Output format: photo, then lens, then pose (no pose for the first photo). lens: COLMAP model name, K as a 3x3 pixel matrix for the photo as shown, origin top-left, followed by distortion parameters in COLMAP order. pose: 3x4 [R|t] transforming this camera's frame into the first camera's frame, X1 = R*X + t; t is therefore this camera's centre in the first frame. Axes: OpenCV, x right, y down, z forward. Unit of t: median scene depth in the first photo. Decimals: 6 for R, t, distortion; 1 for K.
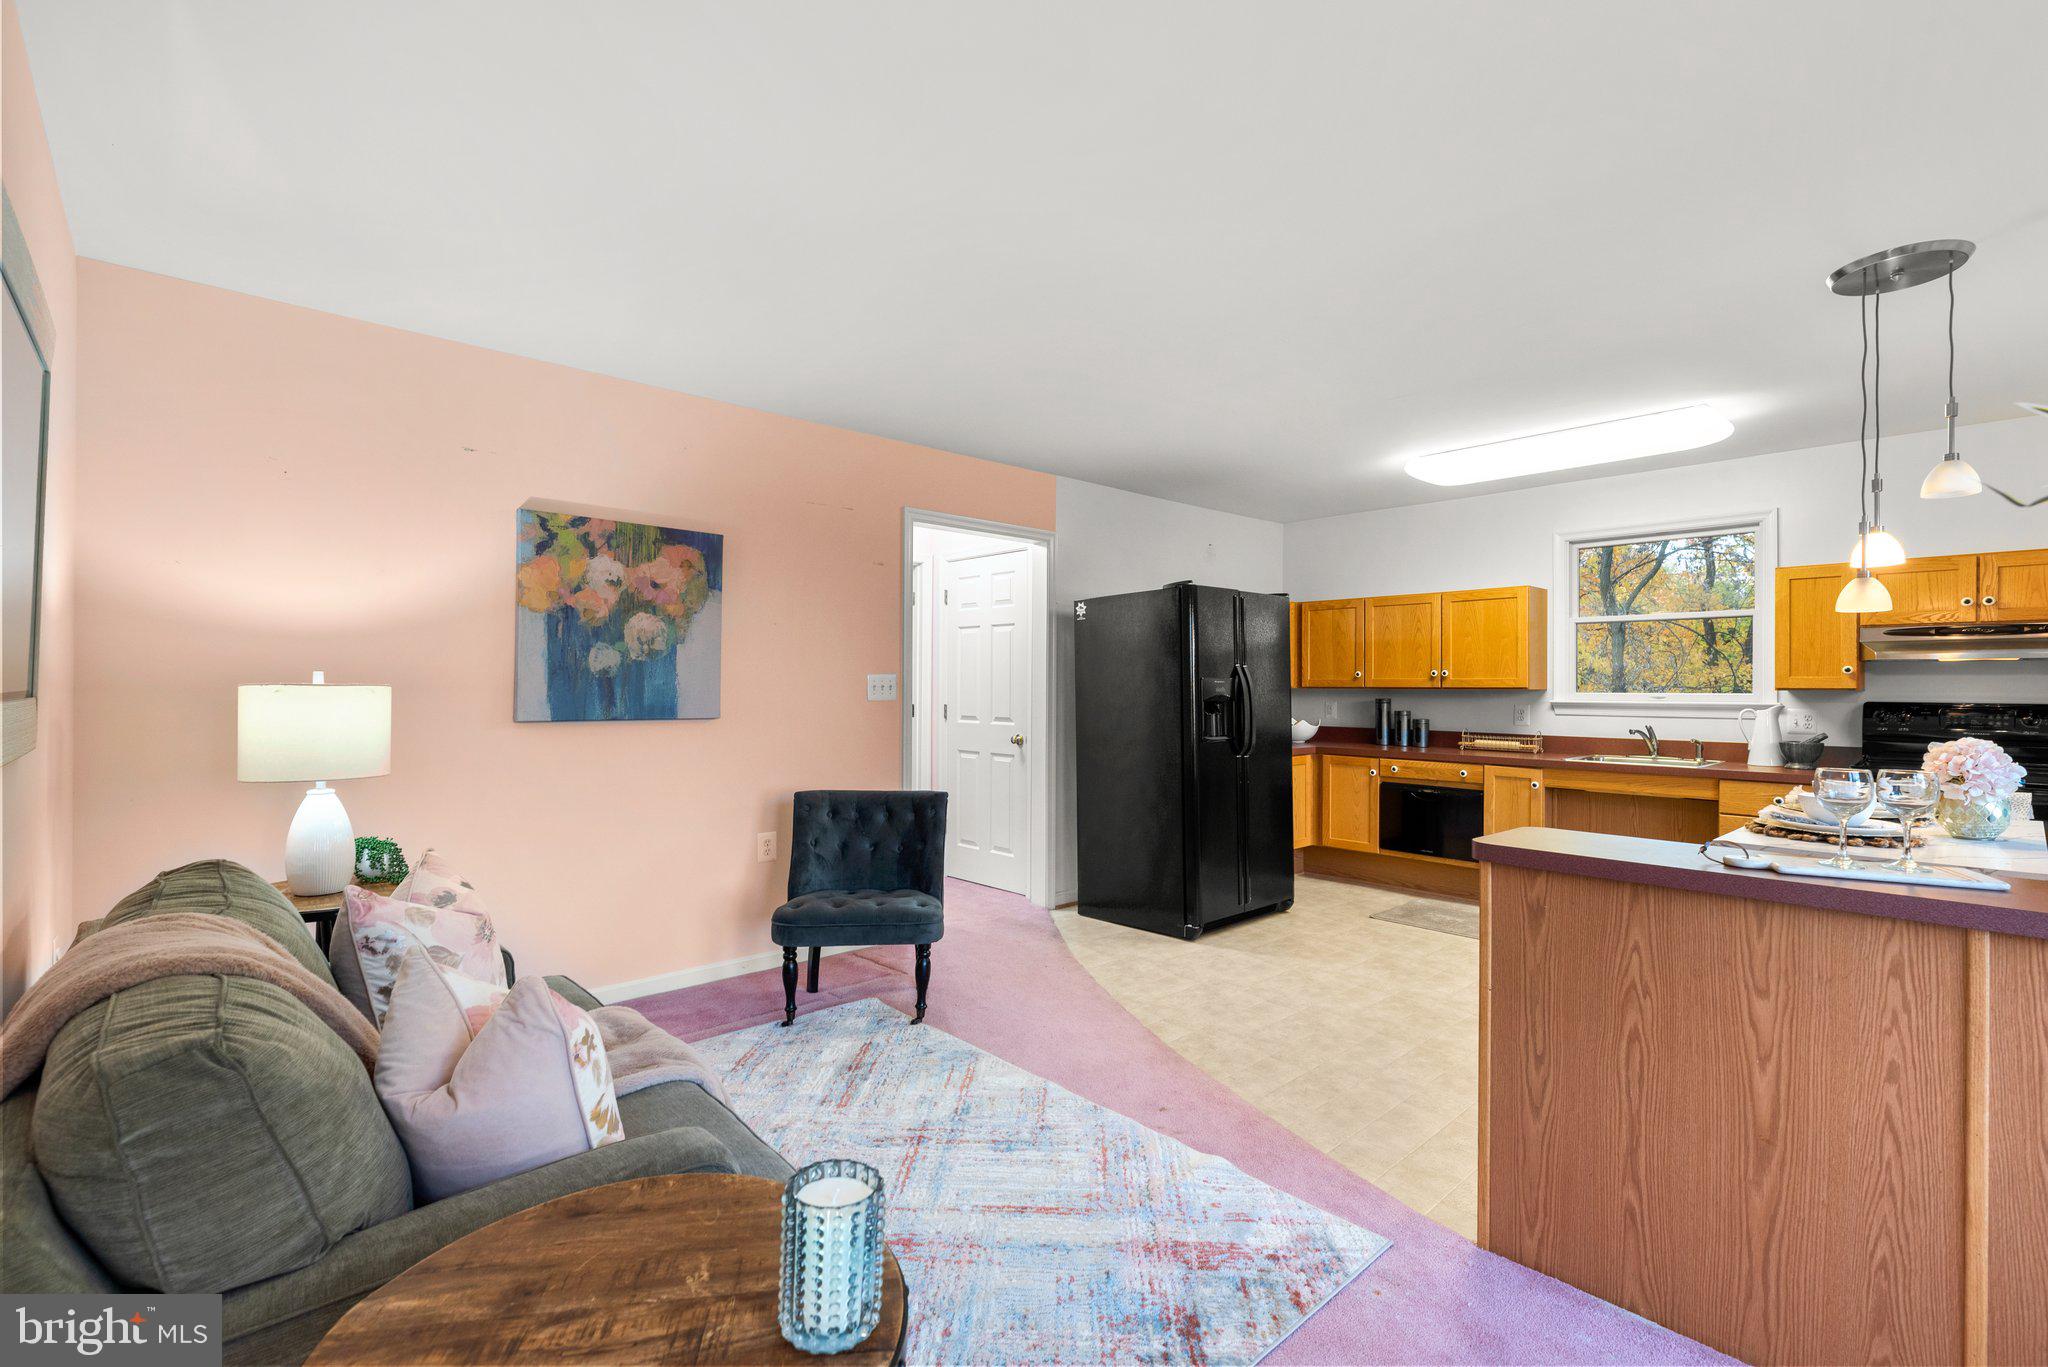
lens RADIAL K [[914.3, 0, 1024.2], [0, 914.3, 688.6], [0, 0, 1]] dist [0.001161, 0.000003]
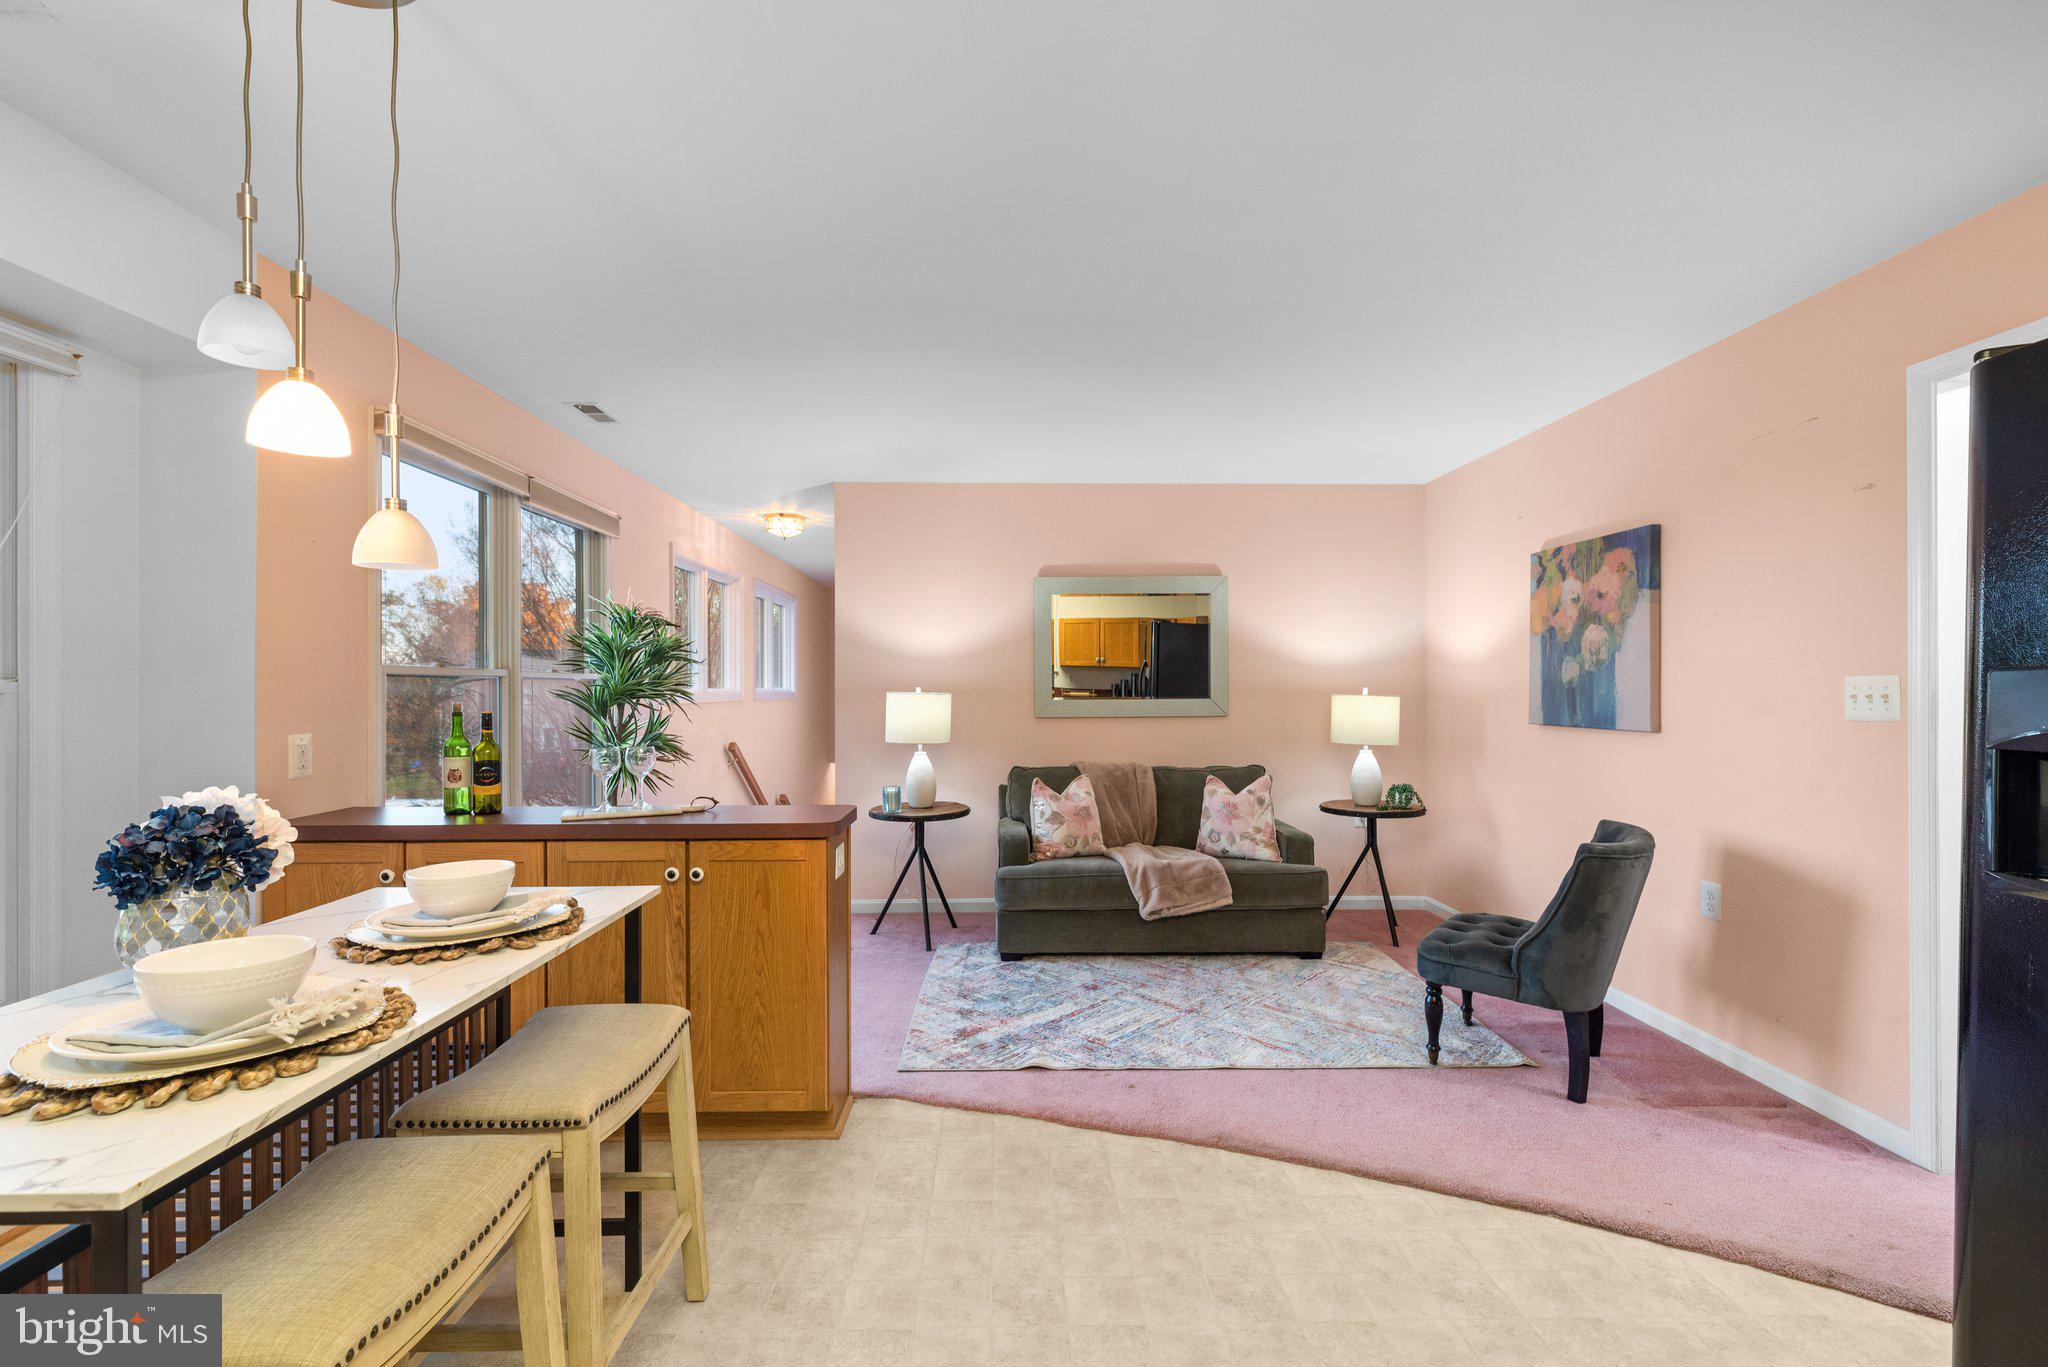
lens RADIAL K [[914.3, 0, 1023.2], [0, 914.3, 689.7], [0, 0, 1]] dist [0.001161, 0.000003]
pose [[-0.657853, -0.004152, -0.753135, 0.799368], [-0.001618, 0.999990, -0.004100, -0.004086], [0.753145, -0.001479, -0.657853, 1.224265]]
